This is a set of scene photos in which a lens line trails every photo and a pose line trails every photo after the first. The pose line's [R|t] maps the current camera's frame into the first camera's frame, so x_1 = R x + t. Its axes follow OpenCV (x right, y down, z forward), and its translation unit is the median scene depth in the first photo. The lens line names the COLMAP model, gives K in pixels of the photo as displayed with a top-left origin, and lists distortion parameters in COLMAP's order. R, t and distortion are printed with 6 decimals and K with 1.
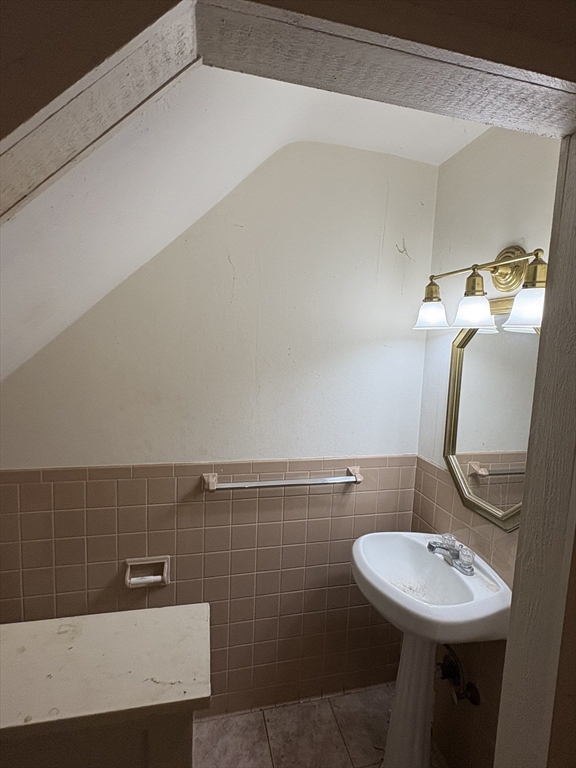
lens RADIAL K [[383.3, 0, 290.5], [0, 383.3, 381.8], [0, 0, 1]] dist [0.006095, 0.000376]
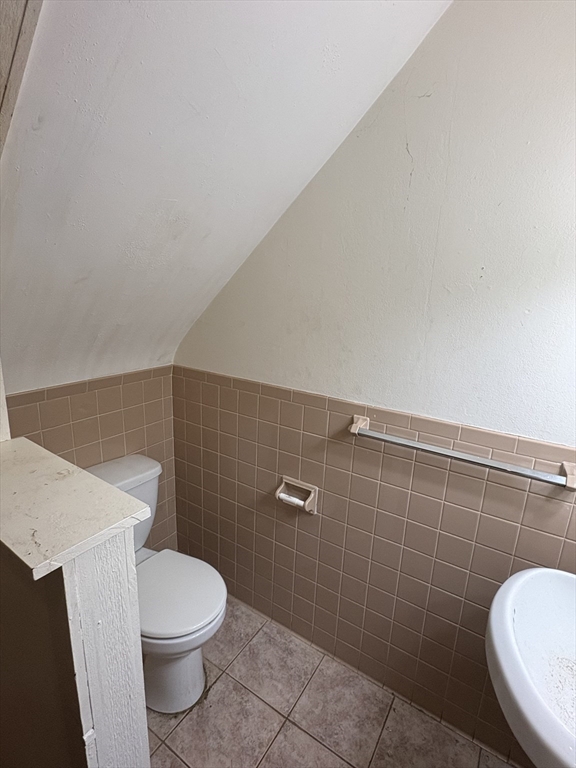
lens RADIAL K [[383.3, 0, 290.6], [0, 383.3, 382.3], [0, 0, 1]] dist [0.006095, 0.000376]
pose [[0.703320, 0.170846, -0.690039, 0.266293], [-0.097391, 0.984695, 0.144534, 0.049177], [0.704171, -0.034450, 0.709194, 0.255400]]
